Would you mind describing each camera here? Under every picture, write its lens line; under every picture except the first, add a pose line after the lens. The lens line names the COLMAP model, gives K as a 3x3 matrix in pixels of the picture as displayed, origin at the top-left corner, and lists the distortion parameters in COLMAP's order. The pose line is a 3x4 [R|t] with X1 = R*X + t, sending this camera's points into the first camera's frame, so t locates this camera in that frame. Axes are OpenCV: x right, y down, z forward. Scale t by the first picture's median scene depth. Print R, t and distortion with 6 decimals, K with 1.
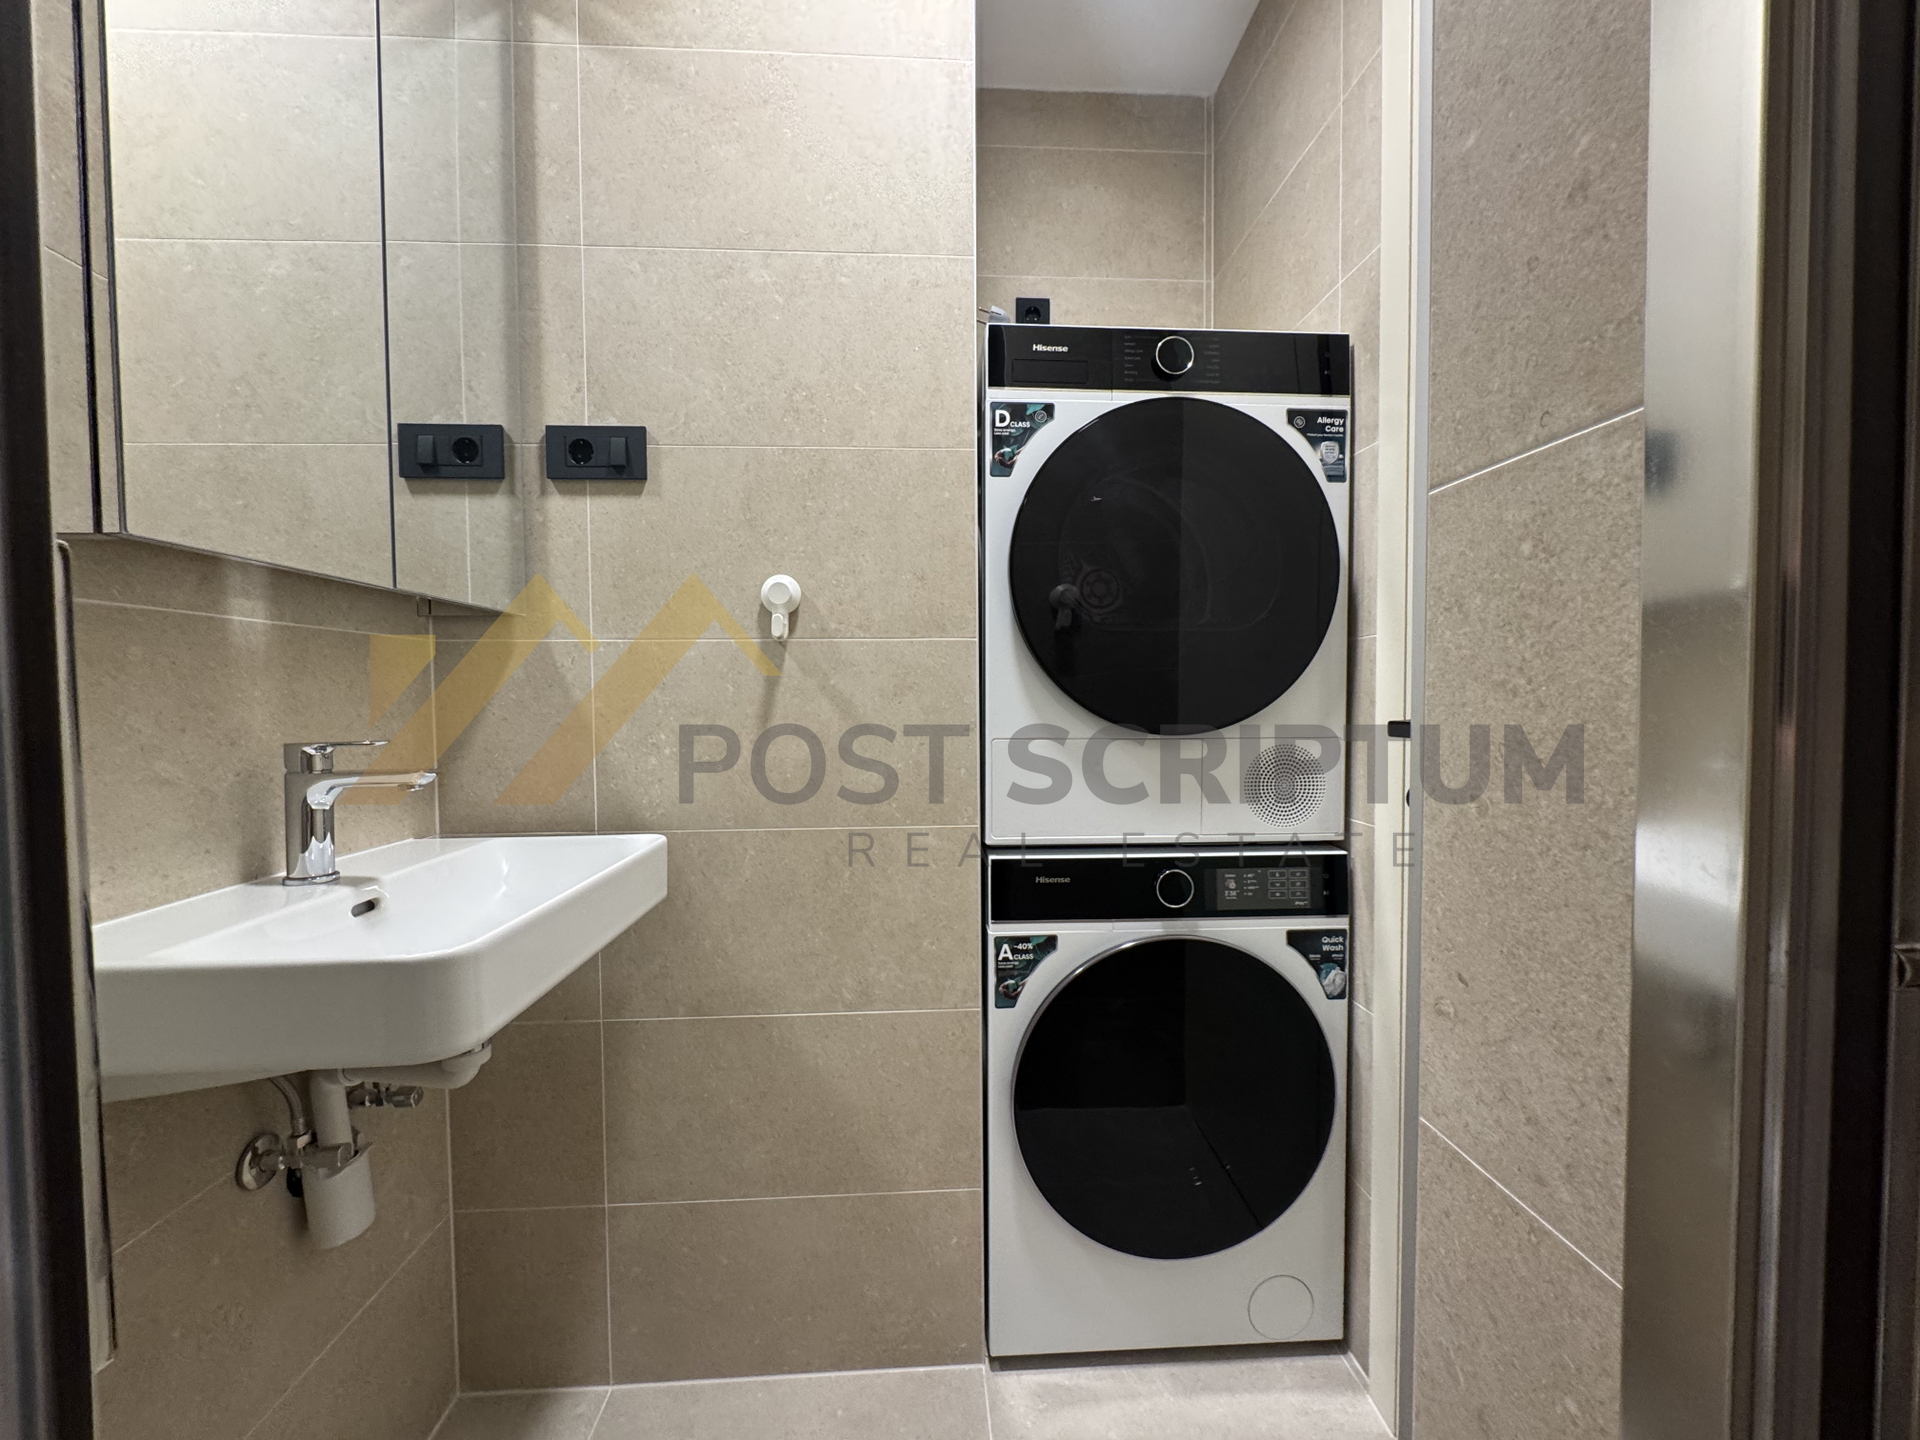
lens RADIAL K [[770.5, 0, 960.4], [0, 770.5, 724.6], [0, 0, 1]] dist [-0.002279, -0.000254]
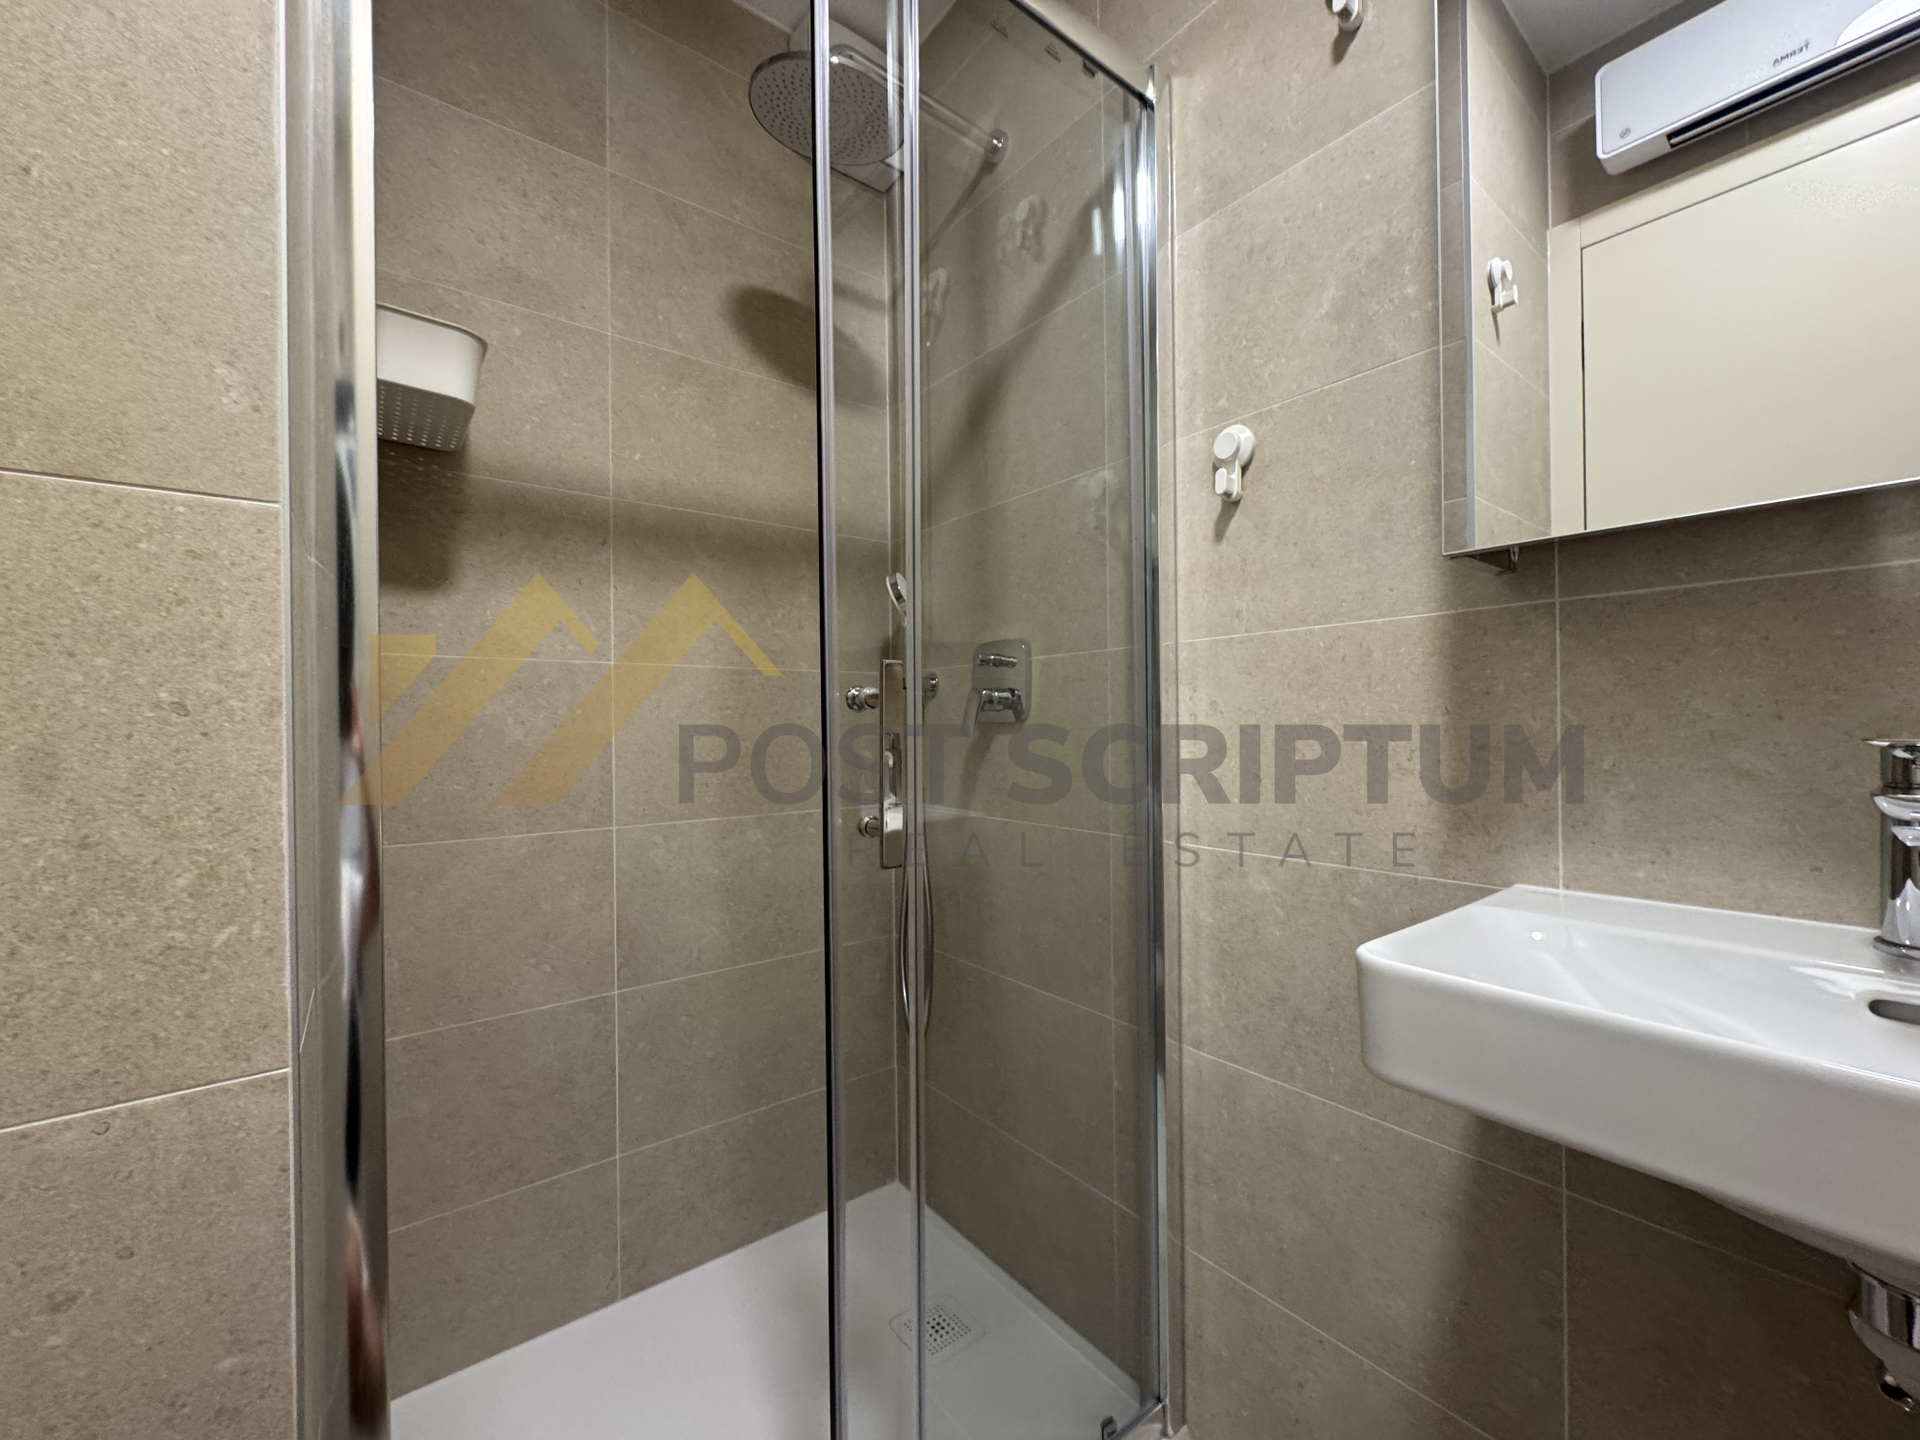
lens RADIAL K [[770.5, 0, 960.4], [0, 770.5, 724.6], [0, 0, 1]] dist [-0.002279, -0.000254]
pose [[-0.824172, 0.016436, -0.566102, 0.222023], [-0.002500, 0.999463, 0.032658, -0.009353], [0.566335, 0.028331, -0.823688, 1.256663]]
